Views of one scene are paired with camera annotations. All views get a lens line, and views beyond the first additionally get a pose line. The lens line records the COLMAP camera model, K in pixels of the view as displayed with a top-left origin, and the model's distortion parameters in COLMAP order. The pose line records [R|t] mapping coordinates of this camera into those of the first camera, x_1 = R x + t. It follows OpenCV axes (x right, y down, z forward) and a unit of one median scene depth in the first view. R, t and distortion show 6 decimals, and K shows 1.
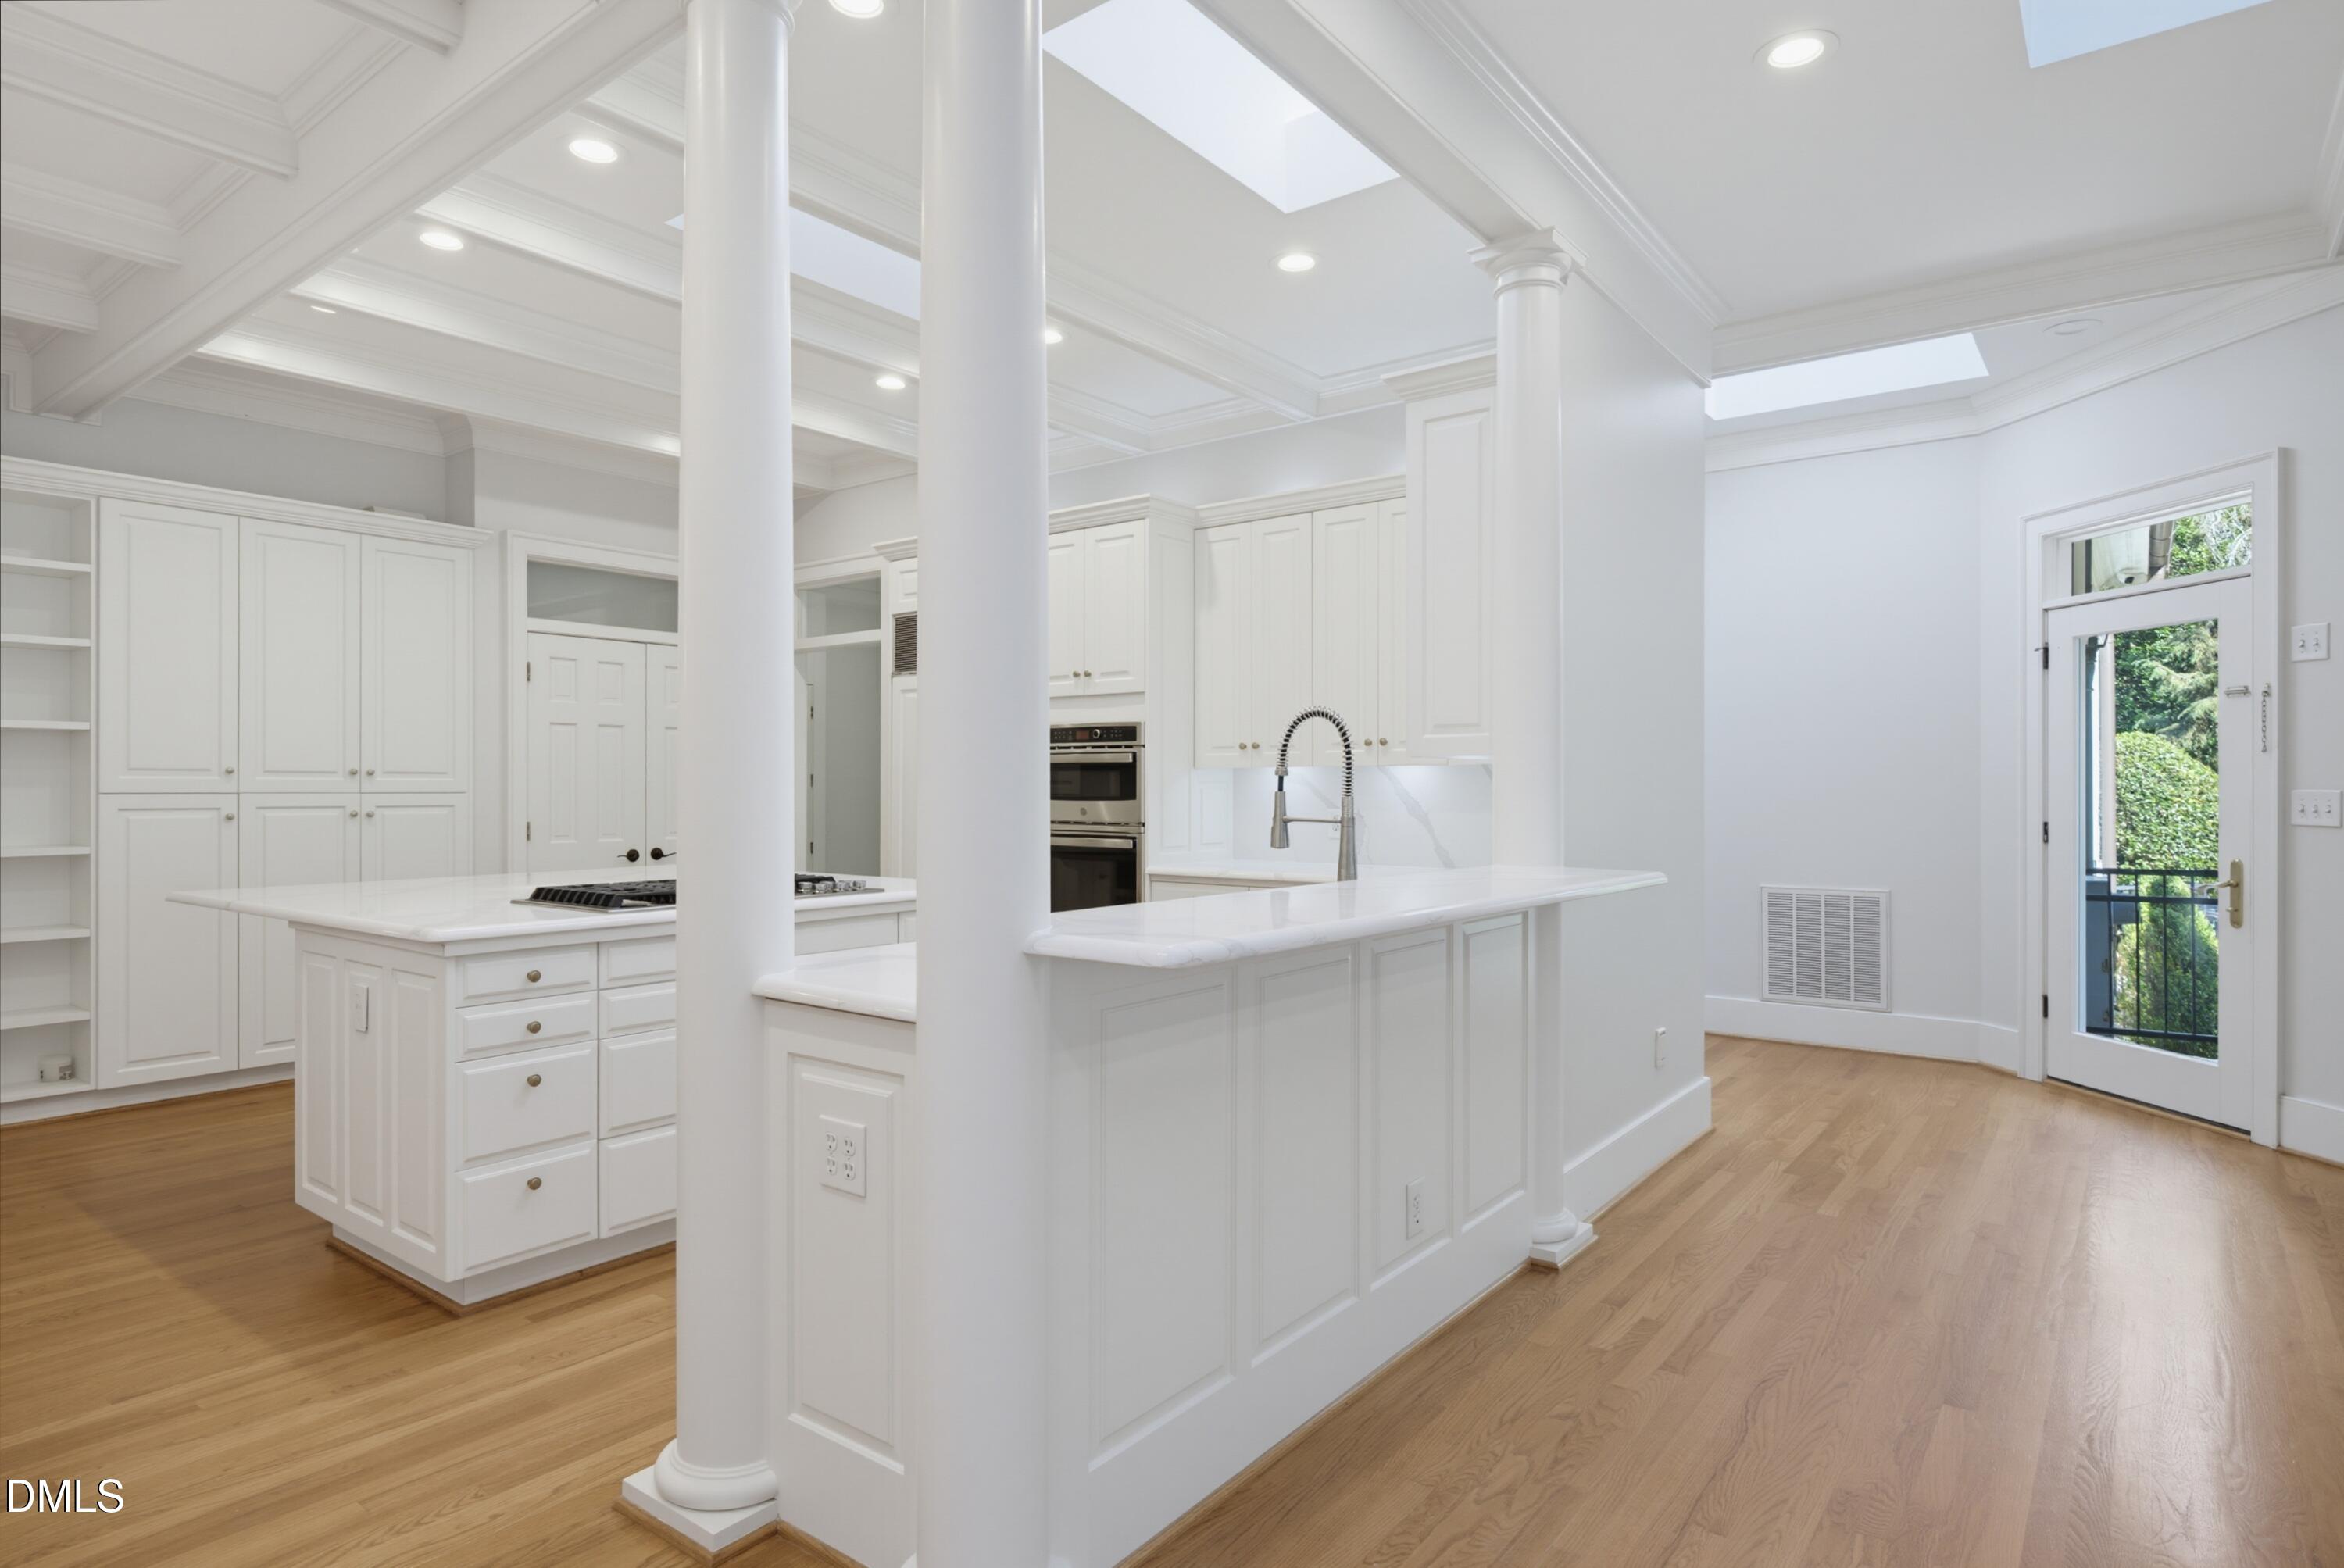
lens RADIAL K [[1296.4, 0, 1181.2], [0, 1296.4, 785.3], [0, 0, 1]] dist [0.007975, 0.001161]
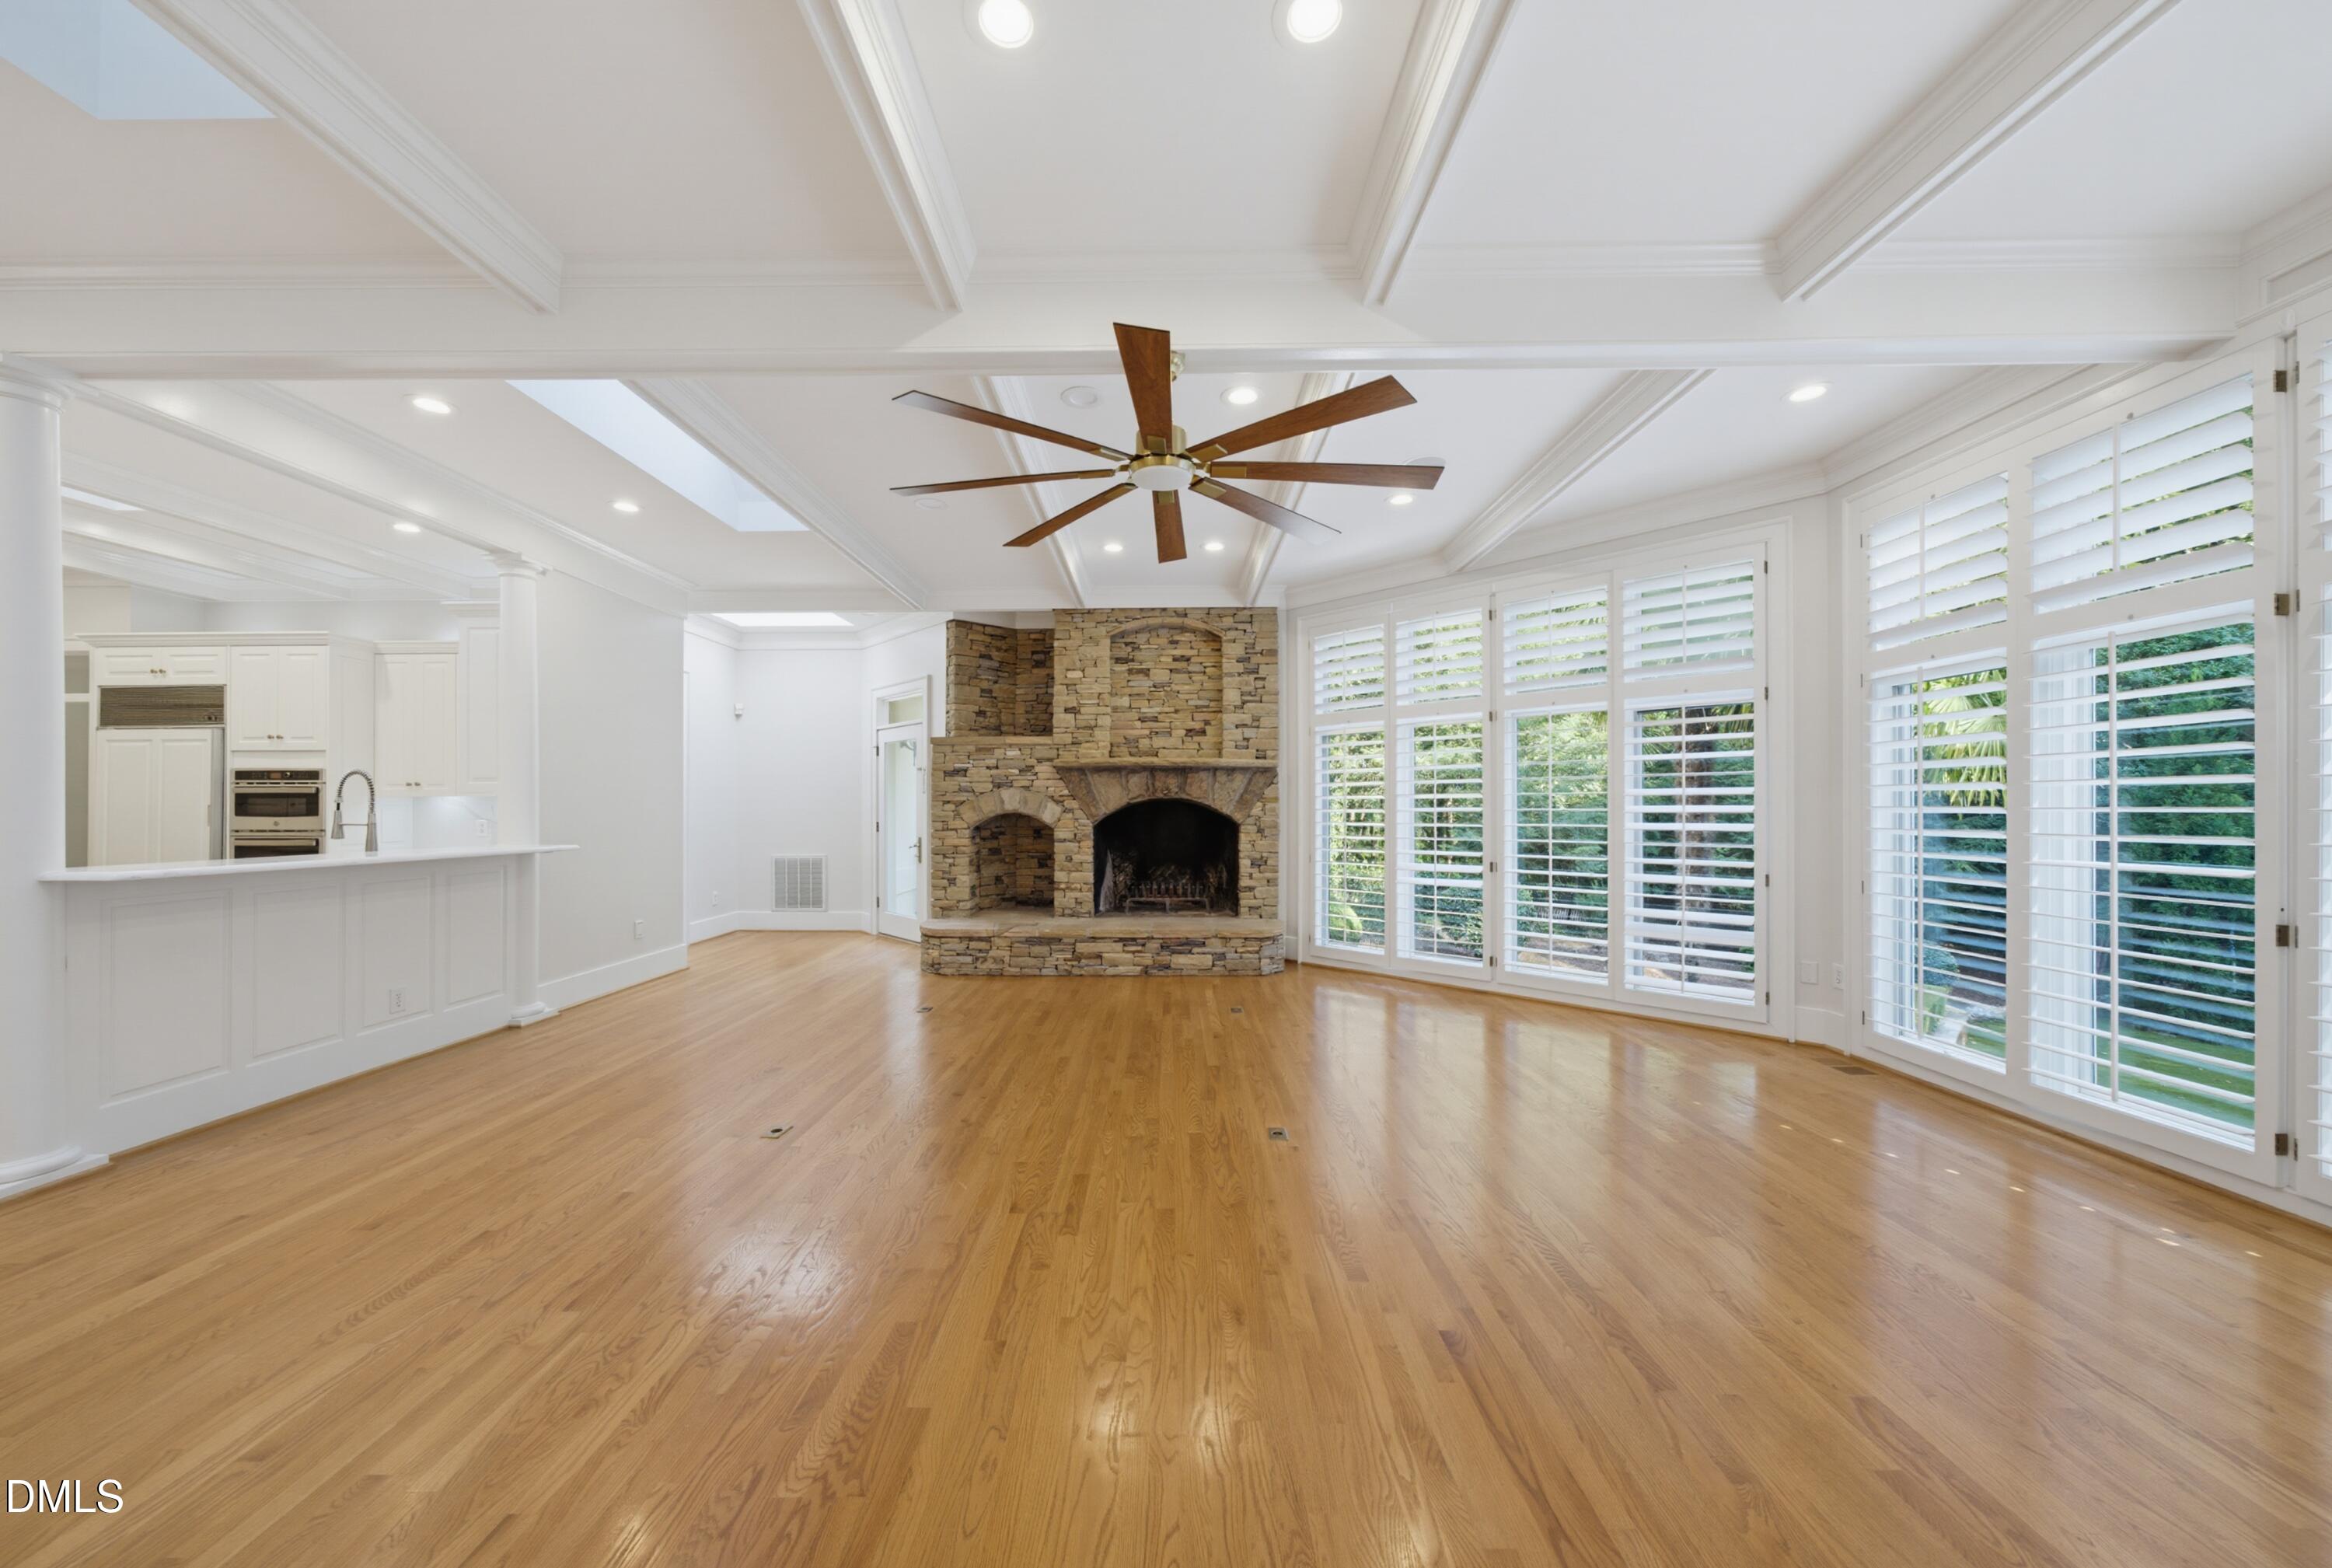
lens RADIAL K [[799.0, 0, 1156.9], [0, 799.0, 801.9], [0, 0, 1]] dist [0.000527, 0.000111]
pose [[0.801832, 0.003544, 0.597538, 0.210838], [0.000498, 0.999978, -0.006599, 0.000822], [-0.597549, 0.005589, 0.801813, -0.444088]]
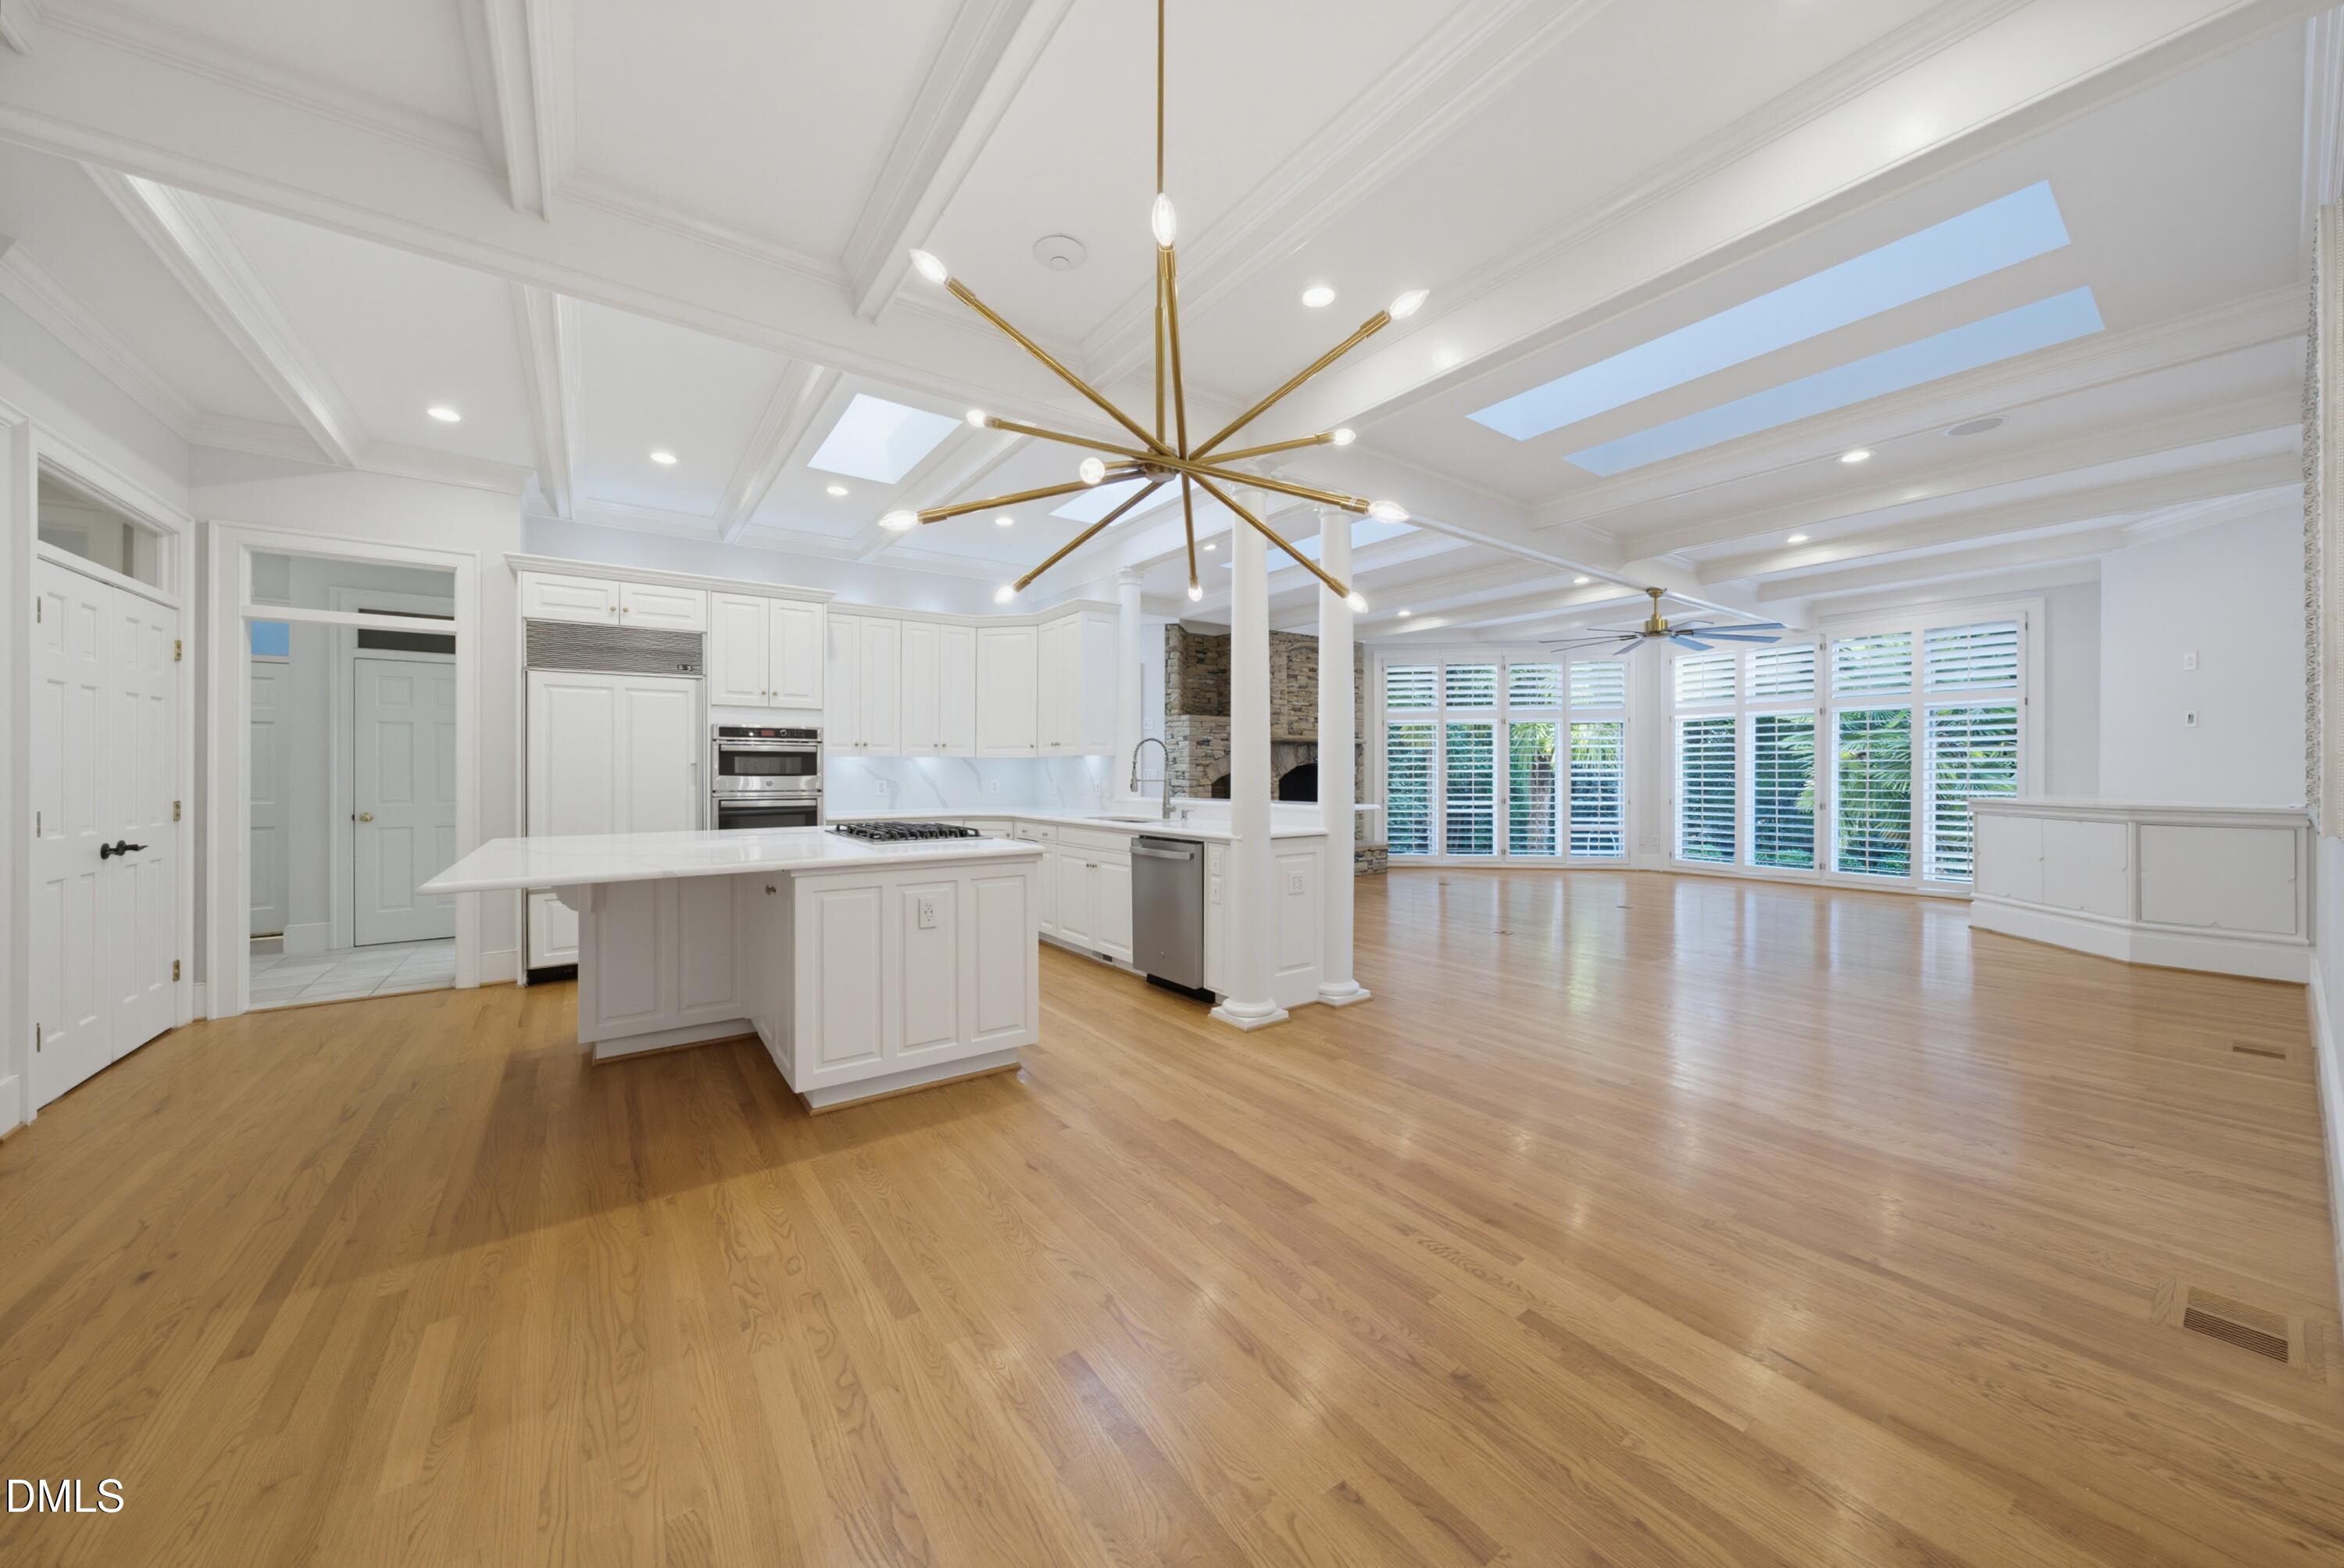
lens RADIAL K [[803.1, 0, 1172.8], [0, 803.1, 774.0], [0, 0, 1]] dist [0.000527, 0.000111]
pose [[0.287006, -0.003744, 0.957922, -0.869611], [-0.002158, 0.999987, 0.004555, 0.004213], [-0.957926, -0.003375, 0.286994, 0.283159]]
